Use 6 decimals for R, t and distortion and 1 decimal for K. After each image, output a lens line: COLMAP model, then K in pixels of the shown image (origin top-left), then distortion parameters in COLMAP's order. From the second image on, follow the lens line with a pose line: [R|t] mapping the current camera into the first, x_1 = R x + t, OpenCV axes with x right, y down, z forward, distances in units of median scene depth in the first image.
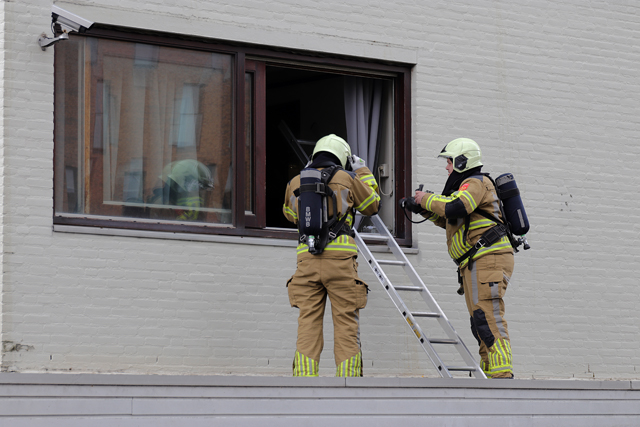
lens RADIAL K [[2214.4, 0, 320.0], [0, 2214.4, 213.5], [0, 0, 1]] dist [0.103438, 1.450680]
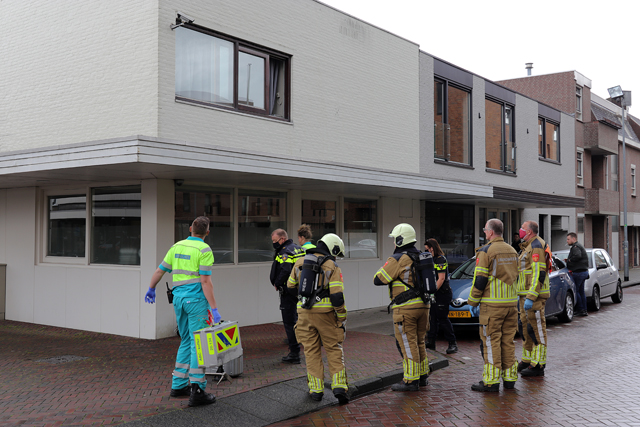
lens RADIAL K [[716.6, 0, 320.0], [0, 716.6, 213.5], [0, 0, 1]] dist [-0.016808, 0.034425]
pose [[0.964545, 0.014980, 0.263493, -0.159324], [-0.032846, 0.997439, 0.063530, 0.071636], [-0.261866, -0.069932, 0.962567, 0.141026]]
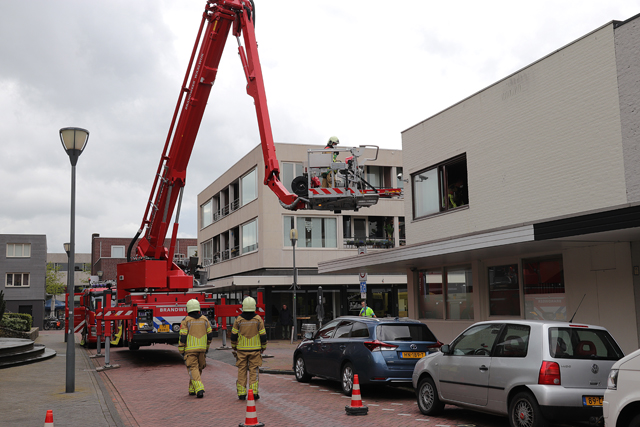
lens RADIAL K [[716.6, 0, 320.0], [0, 716.6, 213.5], [0, 0, 1]] dist [-0.016808, 0.034425]
pose [[-0.313454, -0.107479, -0.943501, 1.164950], [0.119667, 0.981183, -0.151528, 0.167441], [0.942033, -0.160403, -0.294694, 1.140138]]
